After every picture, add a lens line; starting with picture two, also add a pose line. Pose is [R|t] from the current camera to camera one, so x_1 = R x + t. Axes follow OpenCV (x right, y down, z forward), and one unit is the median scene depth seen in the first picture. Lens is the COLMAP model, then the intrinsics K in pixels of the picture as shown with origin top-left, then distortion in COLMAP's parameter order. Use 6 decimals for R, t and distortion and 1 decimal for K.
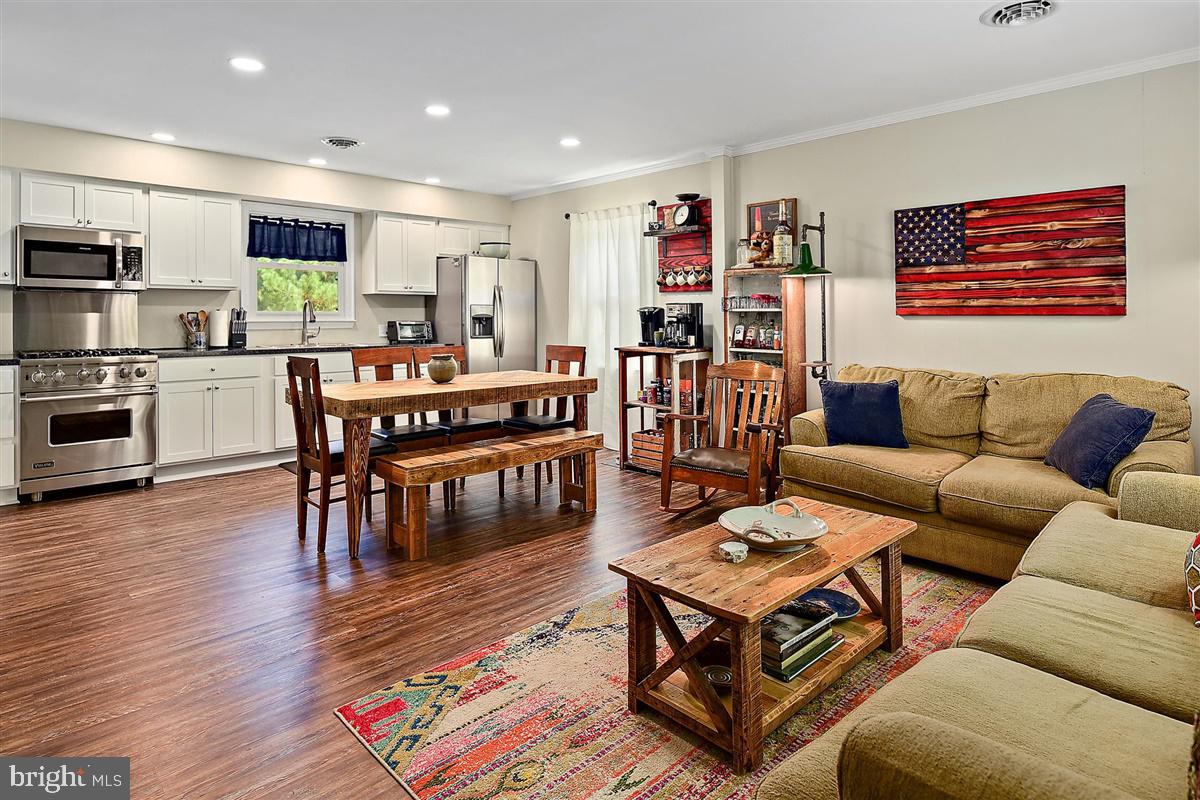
lens RADIAL K [[787.1, 0, 490.2], [0, 787.1, 311.8], [0, 0, 1]] dist [0.002927, -0.000427]
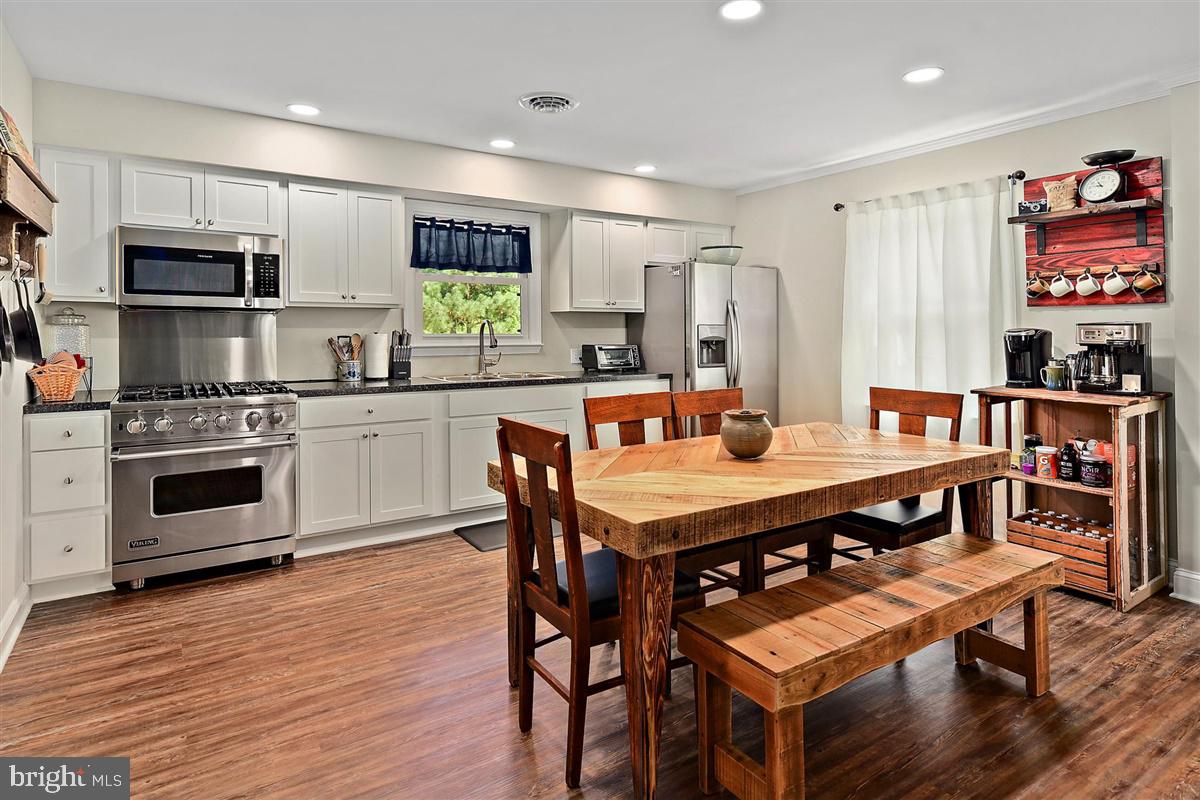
lens RADIAL K [[659.9, 0, 601.3], [0, 659.9, 322.6], [0, 0, 1]] dist [0.004515, 0.000272]
pose [[0.999972, -0.007277, 0.001776, -0.122653], [0.007286, 0.999963, -0.004667, -0.008697], [-0.001742, 0.004679, 0.999988, 0.342367]]
